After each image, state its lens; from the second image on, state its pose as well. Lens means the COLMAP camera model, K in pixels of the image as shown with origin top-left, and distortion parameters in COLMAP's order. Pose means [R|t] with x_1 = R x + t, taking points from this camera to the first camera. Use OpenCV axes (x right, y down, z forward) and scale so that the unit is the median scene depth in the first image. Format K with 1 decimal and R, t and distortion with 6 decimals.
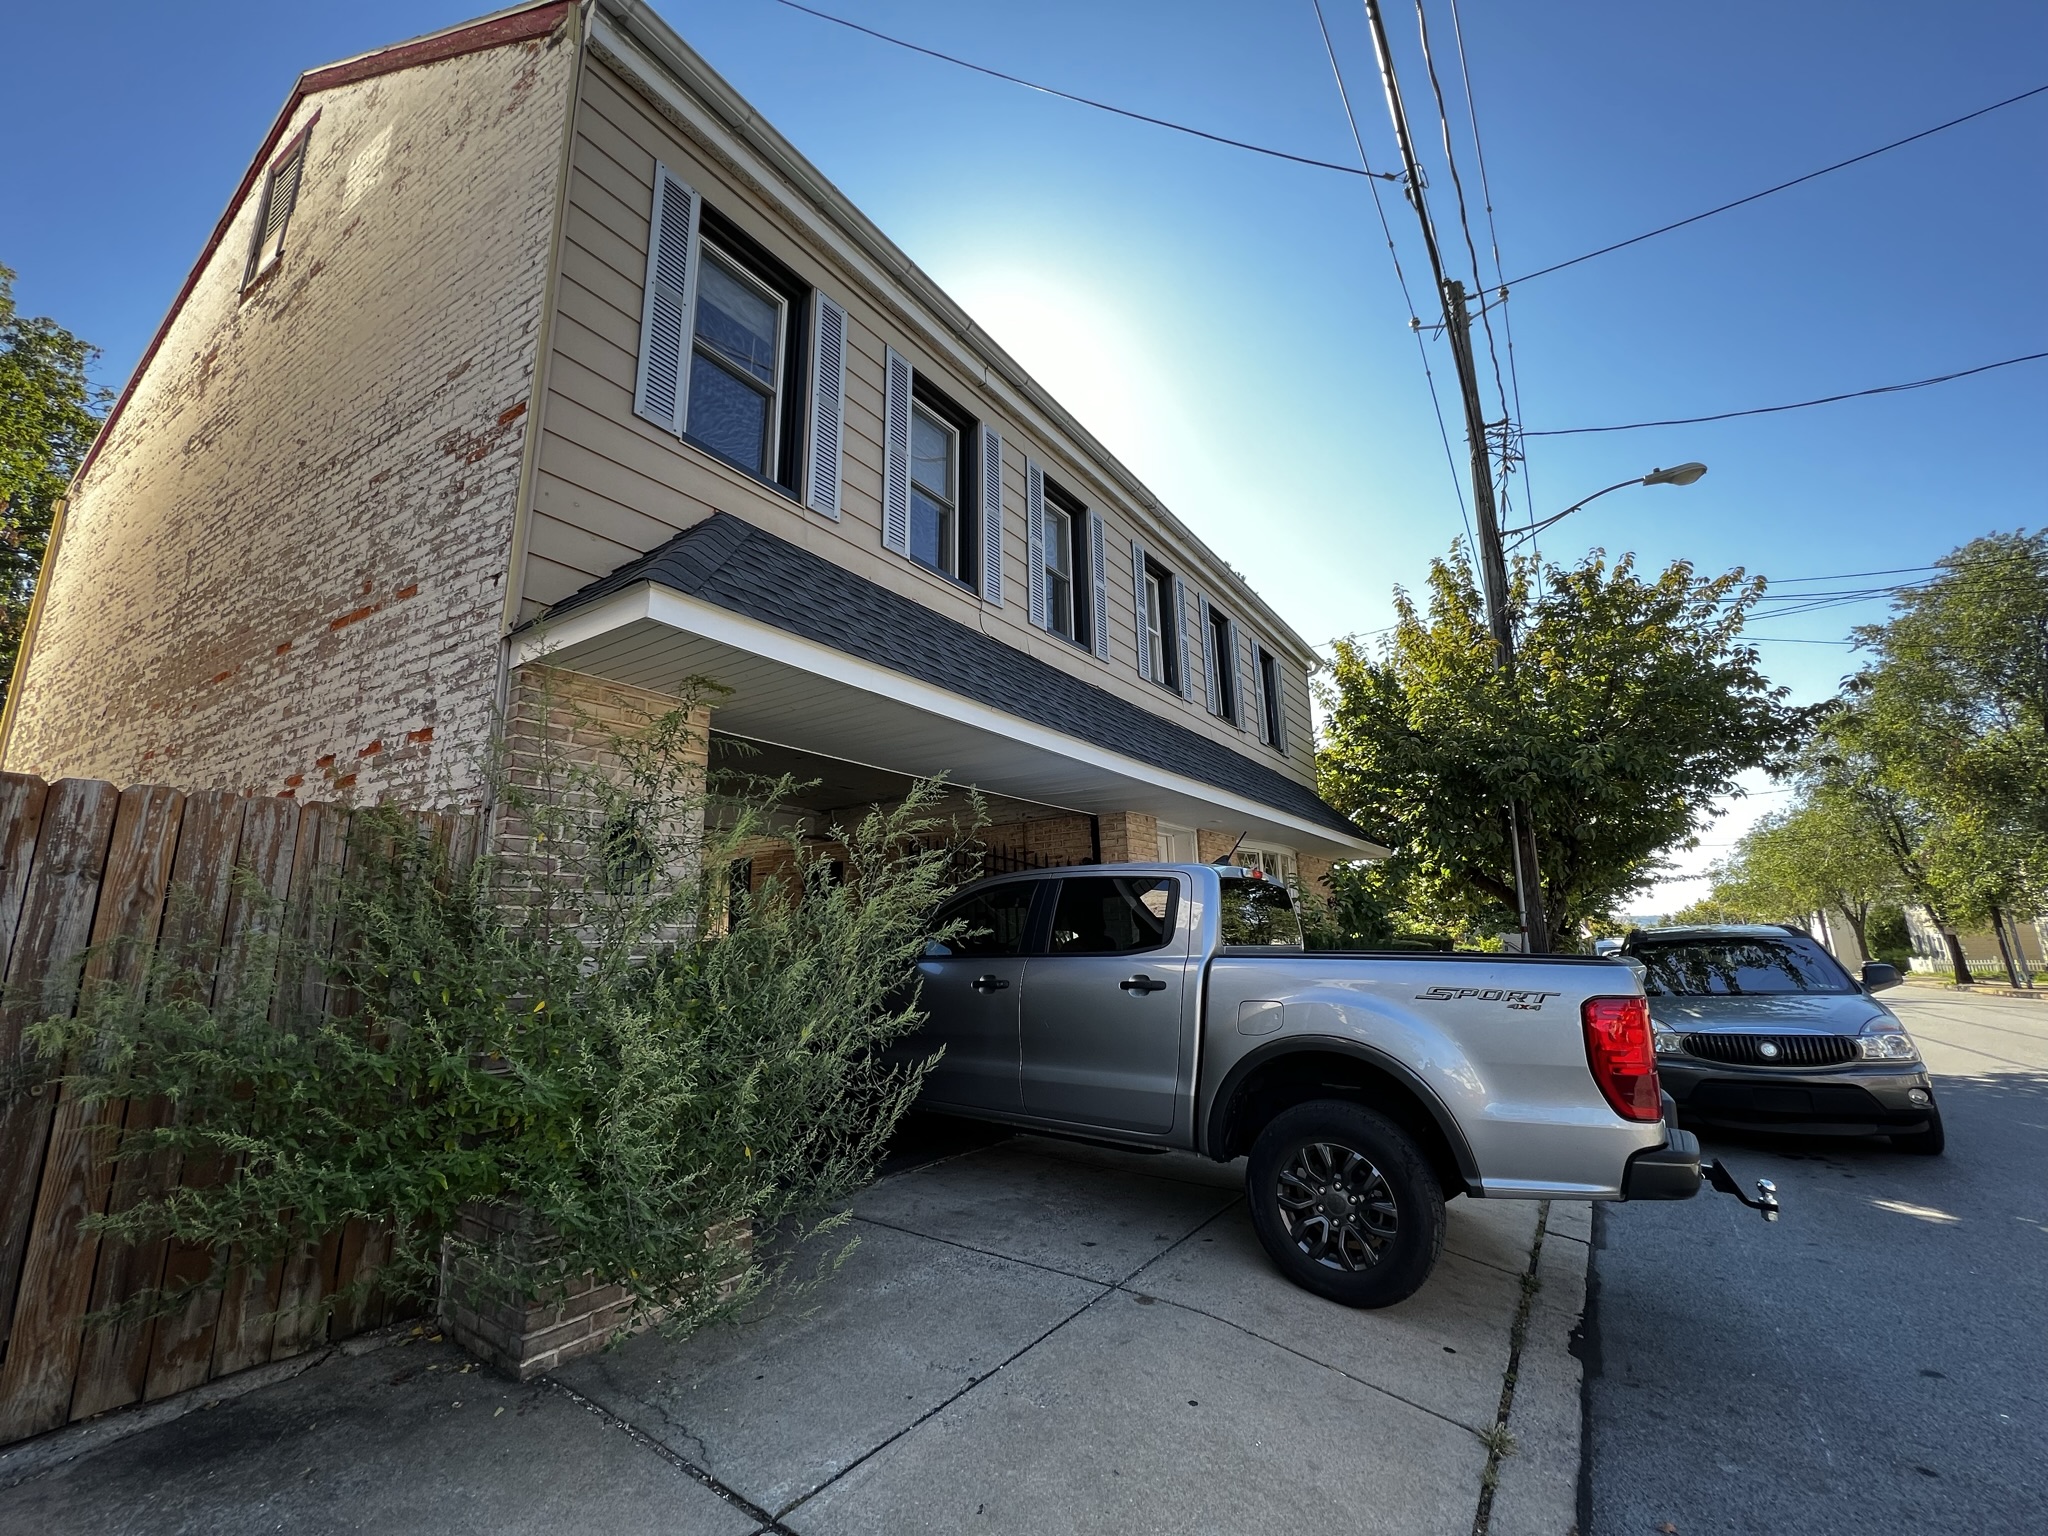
lens RADIAL K [[825.7, 0, 1024.0], [0, 825.7, 768.0], [0, 0, 1]] dist [0.001014, 0.000053]
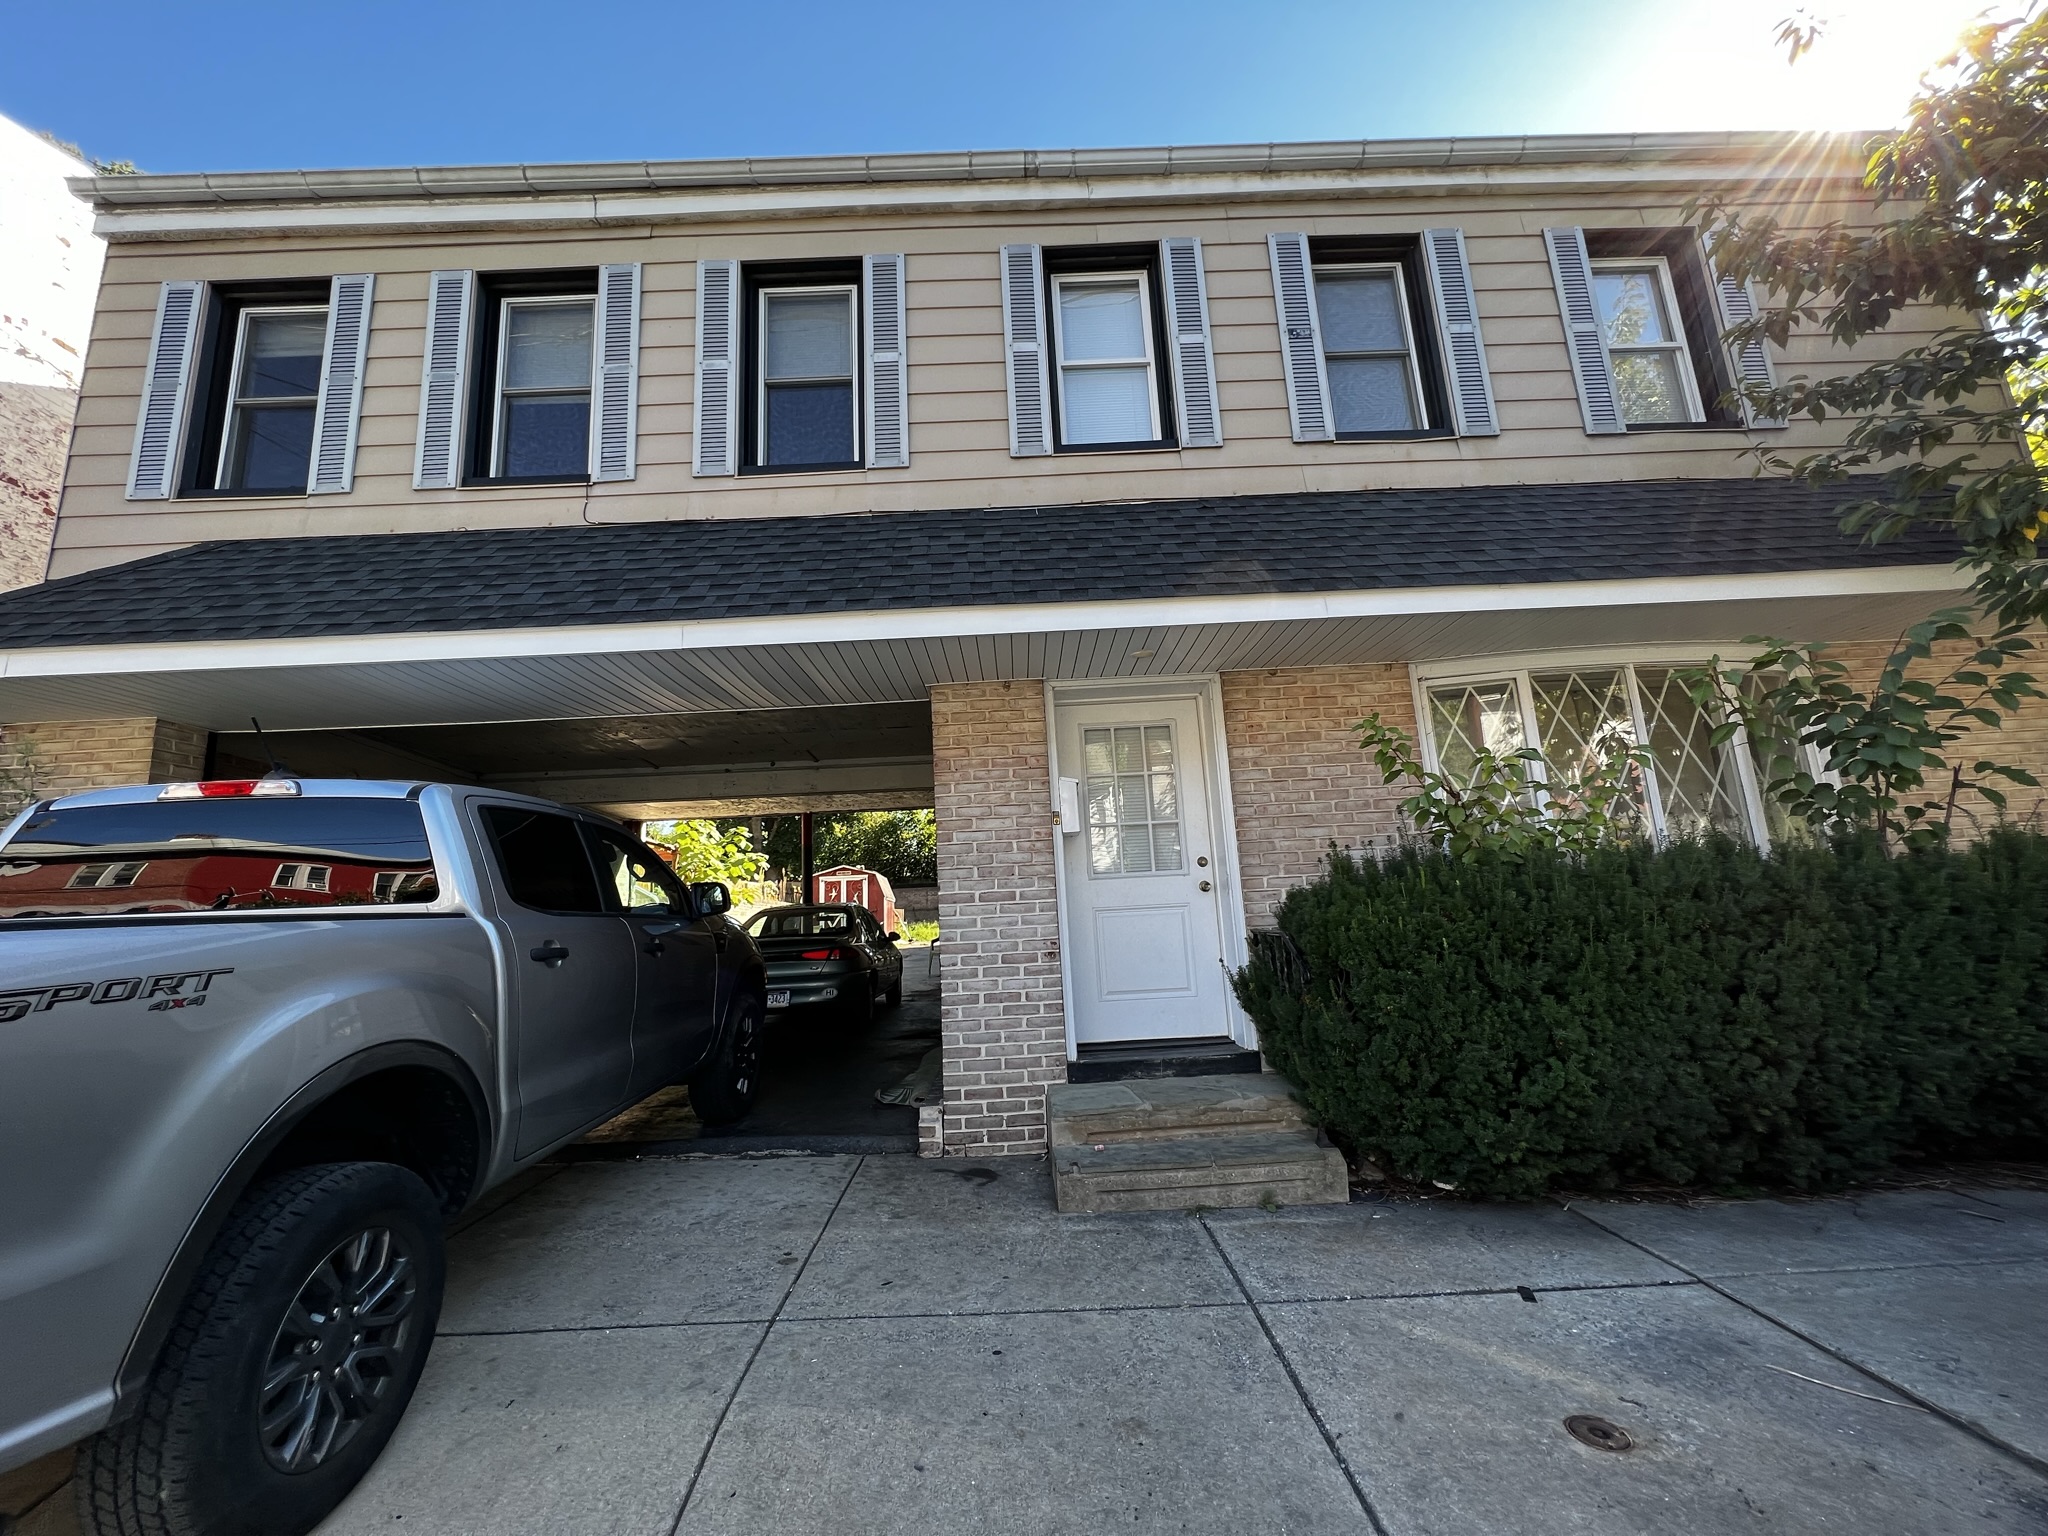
lens RADIAL K [[744.0, 0, 1021.8], [0, 744.0, 741.6], [0, 0, 1]] dist [-0.011782, 0.000001]
pose [[0.579899, -0.212006, -0.786619, 0.183467], [0.201623, 0.972857, -0.113563, 0.048203], [0.789344, -0.092746, 0.606905, 0.258699]]
